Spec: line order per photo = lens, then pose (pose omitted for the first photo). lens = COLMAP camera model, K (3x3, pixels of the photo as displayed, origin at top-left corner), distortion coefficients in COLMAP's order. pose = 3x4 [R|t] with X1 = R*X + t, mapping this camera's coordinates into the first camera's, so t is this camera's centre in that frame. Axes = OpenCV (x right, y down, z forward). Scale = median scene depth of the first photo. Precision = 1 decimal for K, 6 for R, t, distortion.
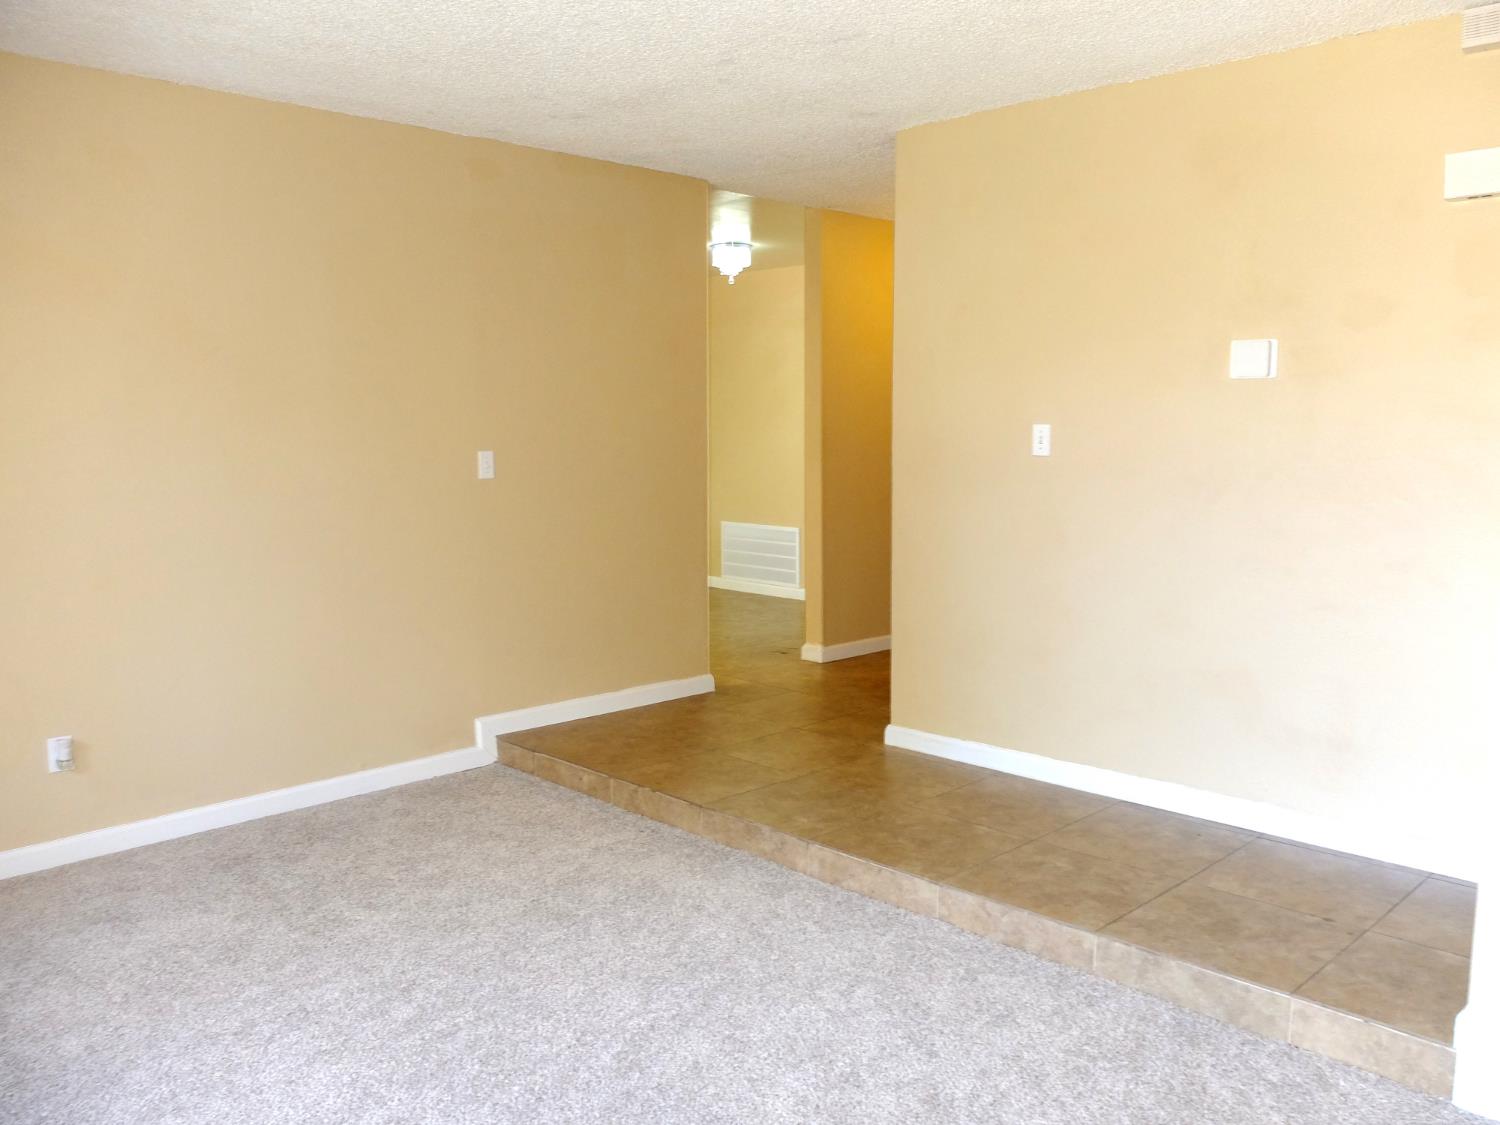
lens RADIAL K [[1195.1, 0, 786.3], [0, 1195.1, 554.0], [0, 0, 1]] dist [-0.057648, 0.027317]
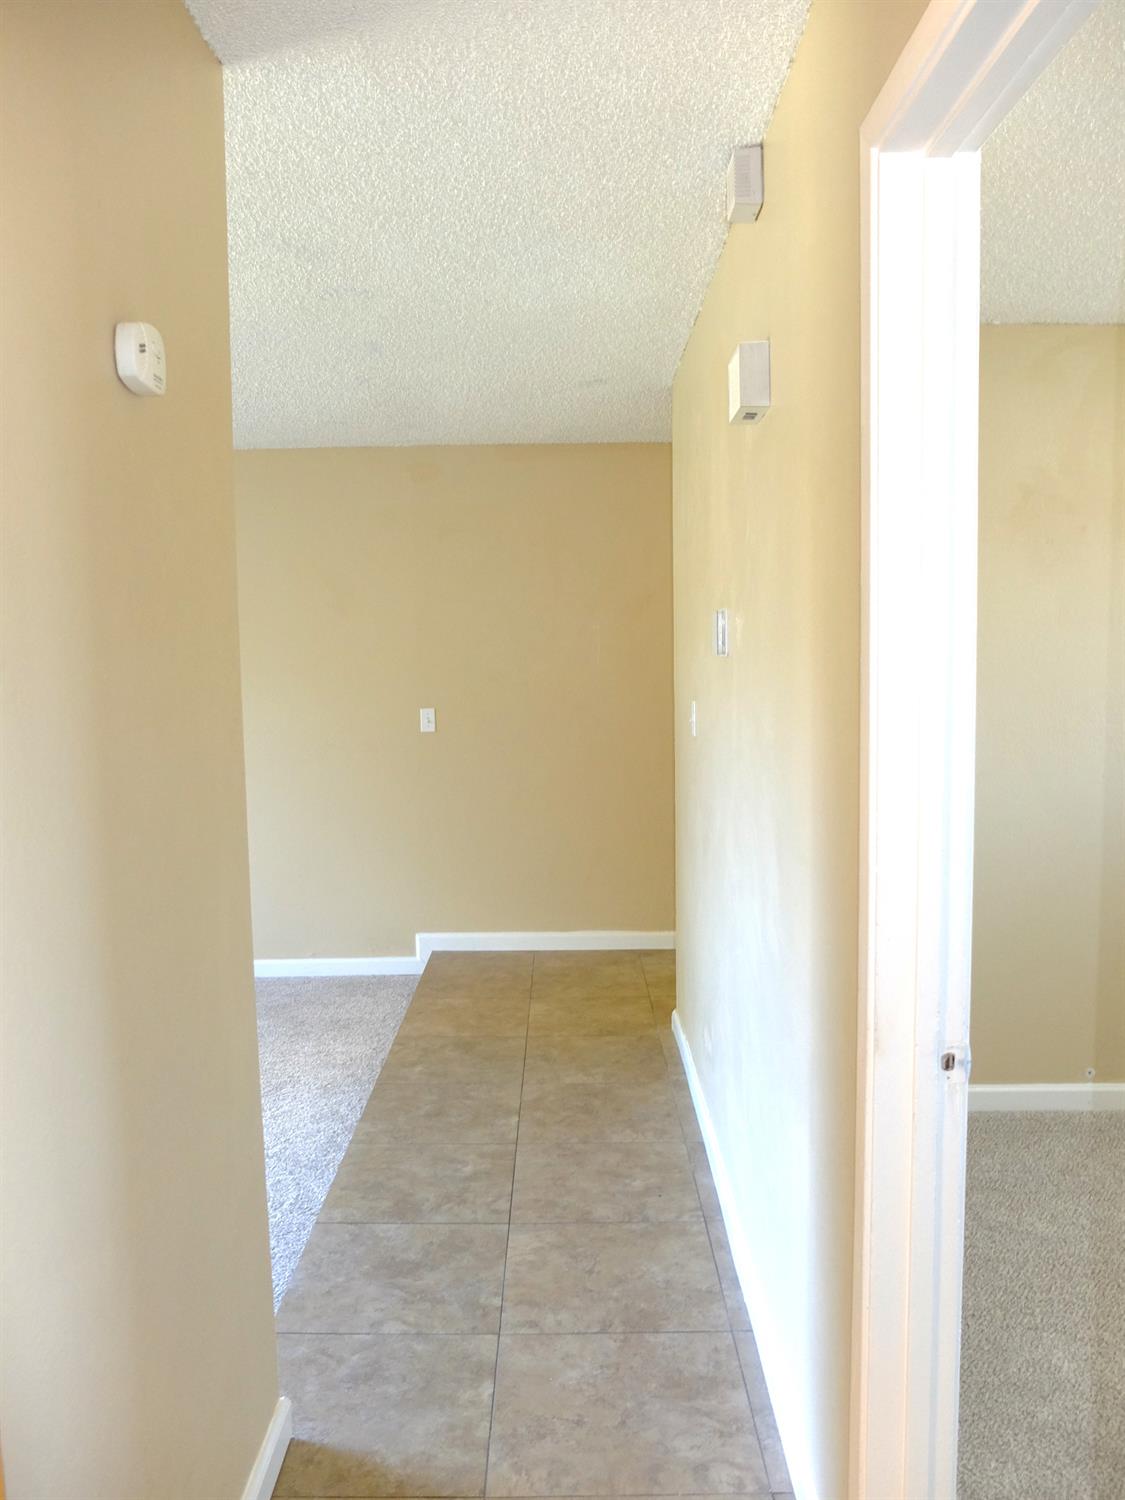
lens RADIAL K [[1195.1, 0, 562.5], [0, 1195.1, 750.0], [0, 0, 1]] dist [-0.057648, 0.027317]
pose [[0.702429, 0.050652, -0.709949, 0.776851], [-0.062958, 0.997976, 0.008910, -0.073389], [0.708964, 0.038438, 0.704197, 0.300514]]
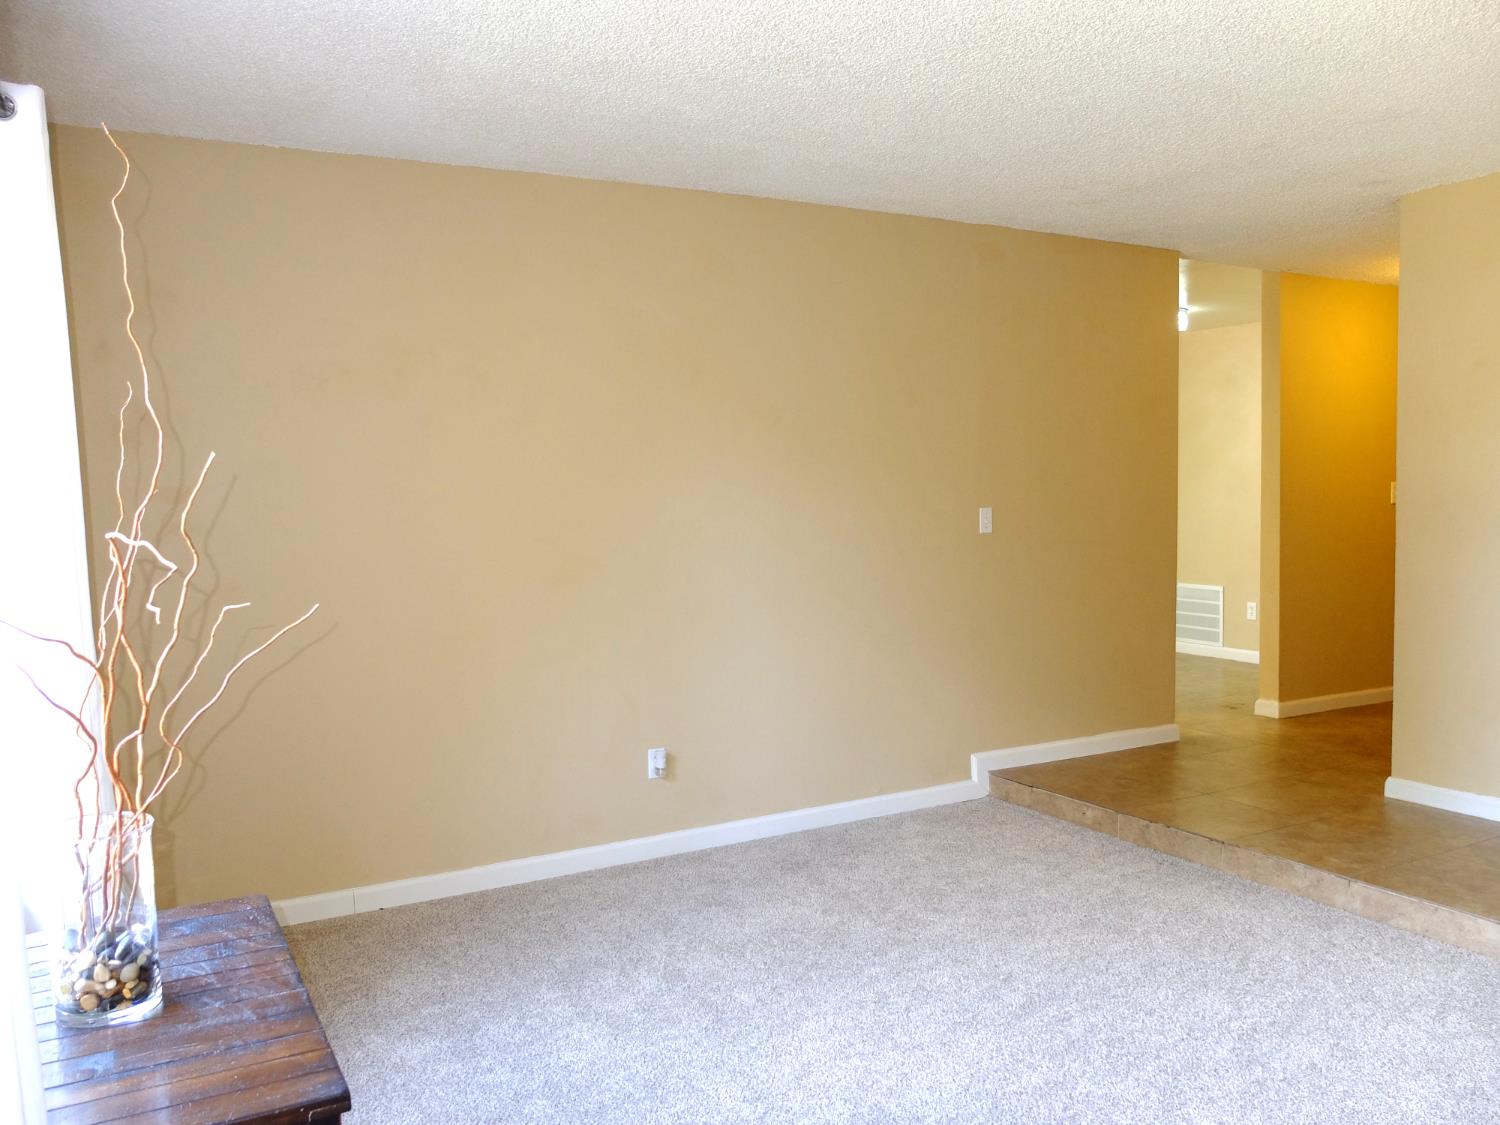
lens RADIAL K [[1195.1, 0, 786.3], [0, 1195.1, 554.0], [0, 0, 1]] dist [-0.057648, 0.027317]
pose [[0.963400, 0.004585, -0.268030, -0.154182], [-0.018947, 0.998518, -0.051022, 0.017235], [0.267398, 0.054233, 0.962059, -0.112923]]
